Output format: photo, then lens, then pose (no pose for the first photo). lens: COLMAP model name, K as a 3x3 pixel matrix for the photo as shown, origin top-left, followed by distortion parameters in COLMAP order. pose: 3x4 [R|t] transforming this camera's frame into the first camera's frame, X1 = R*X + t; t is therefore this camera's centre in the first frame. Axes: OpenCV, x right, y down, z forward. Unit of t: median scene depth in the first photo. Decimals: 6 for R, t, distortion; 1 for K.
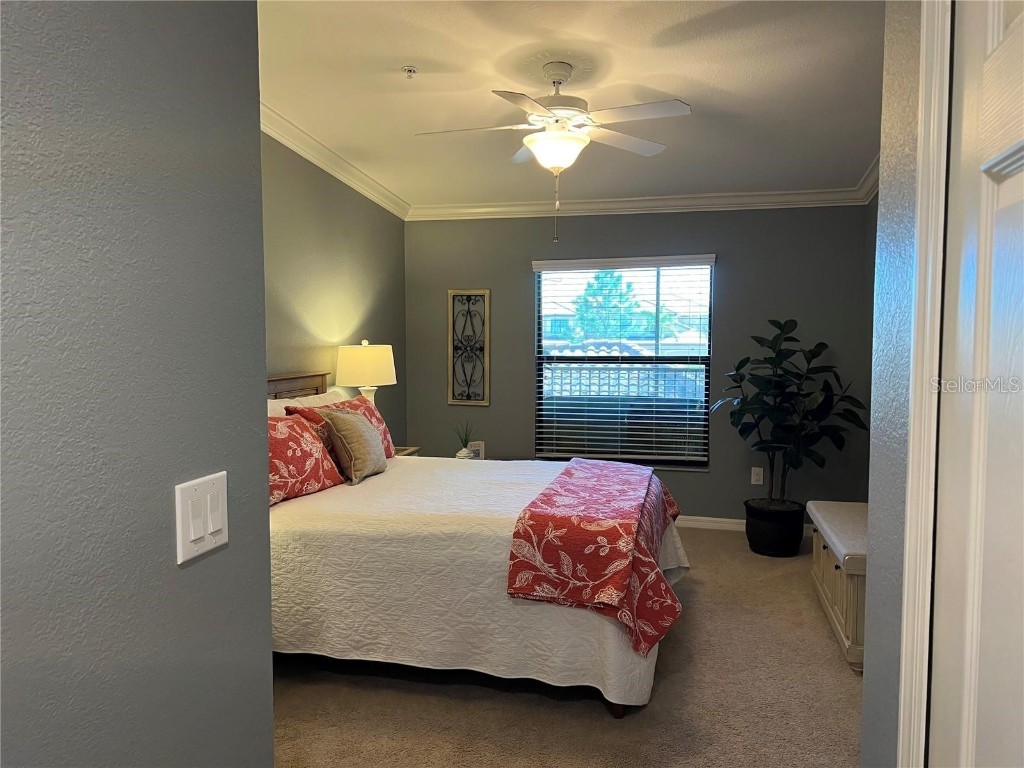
lens RADIAL K [[764.7, 0, 508.7], [0, 764.7, 385.1], [0, 0, 1]] dist [0.065183, -0.073888]
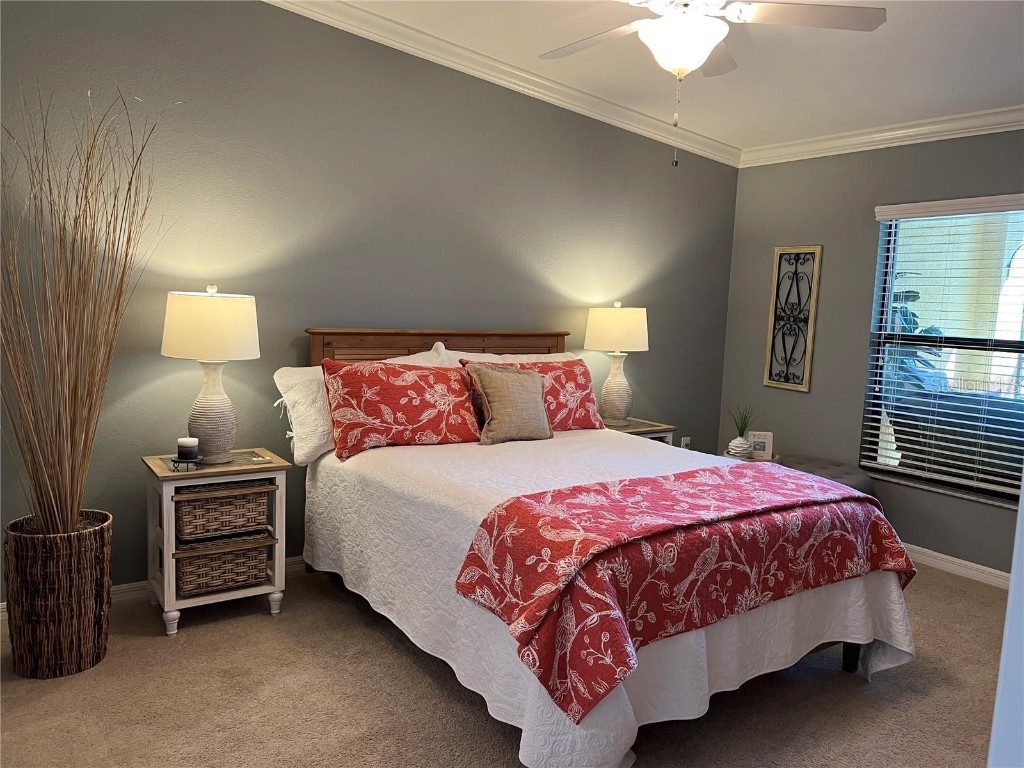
lens RADIAL K [[764.7, 0, 514.2], [0, 764.7, 383.0], [0, 0, 1]] dist [0.065183, -0.073888]
pose [[0.750718, 0.103077, -0.652532, 0.330927], [-0.084940, 0.994614, 0.059393, -0.004765], [0.655139, 0.010839, 0.755430, 0.230186]]
